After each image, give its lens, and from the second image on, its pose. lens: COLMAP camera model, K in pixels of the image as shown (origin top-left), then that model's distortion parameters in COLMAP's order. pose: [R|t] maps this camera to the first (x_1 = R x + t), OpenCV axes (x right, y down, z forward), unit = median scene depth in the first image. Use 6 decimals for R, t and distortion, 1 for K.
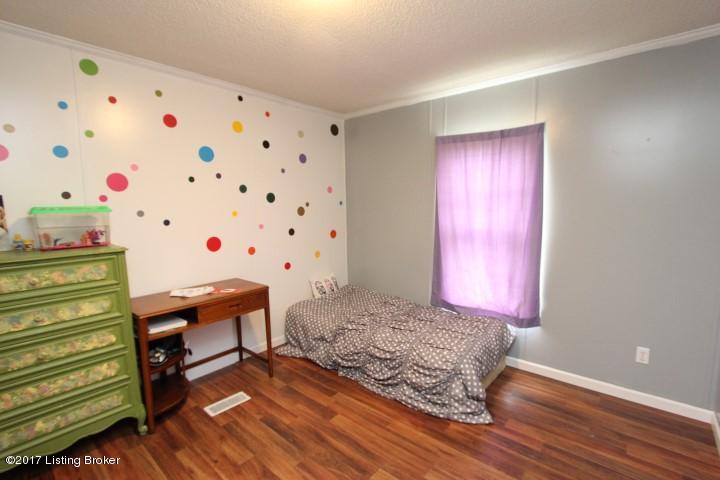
lens RADIAL K [[329.0, 0, 361.3], [0, 329.0, 242.0], [0, 0, 1]] dist [-0.016574, 0.000641]
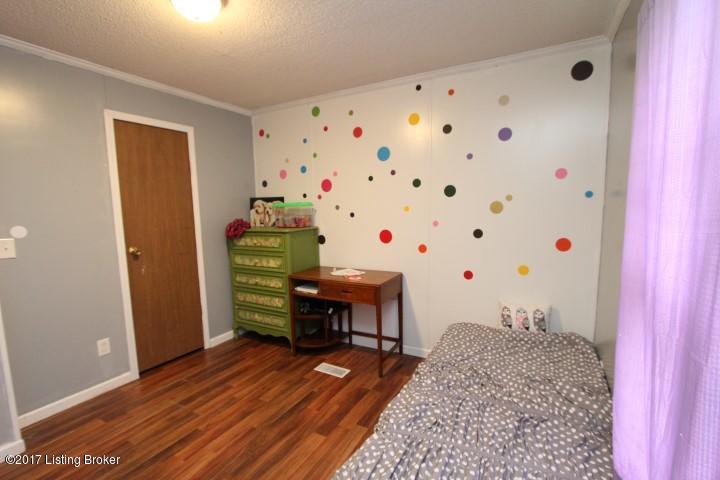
lens RADIAL K [[329.0, 0, 361.3], [0, 329.0, 242.0], [0, 0, 1]] dist [-0.016574, 0.000641]
pose [[0.214996, 0.124372, -0.968663, 0.775494], [-0.088604, 0.990251, 0.107478, -0.111655], [0.972587, 0.062720, 0.223920, 0.885459]]
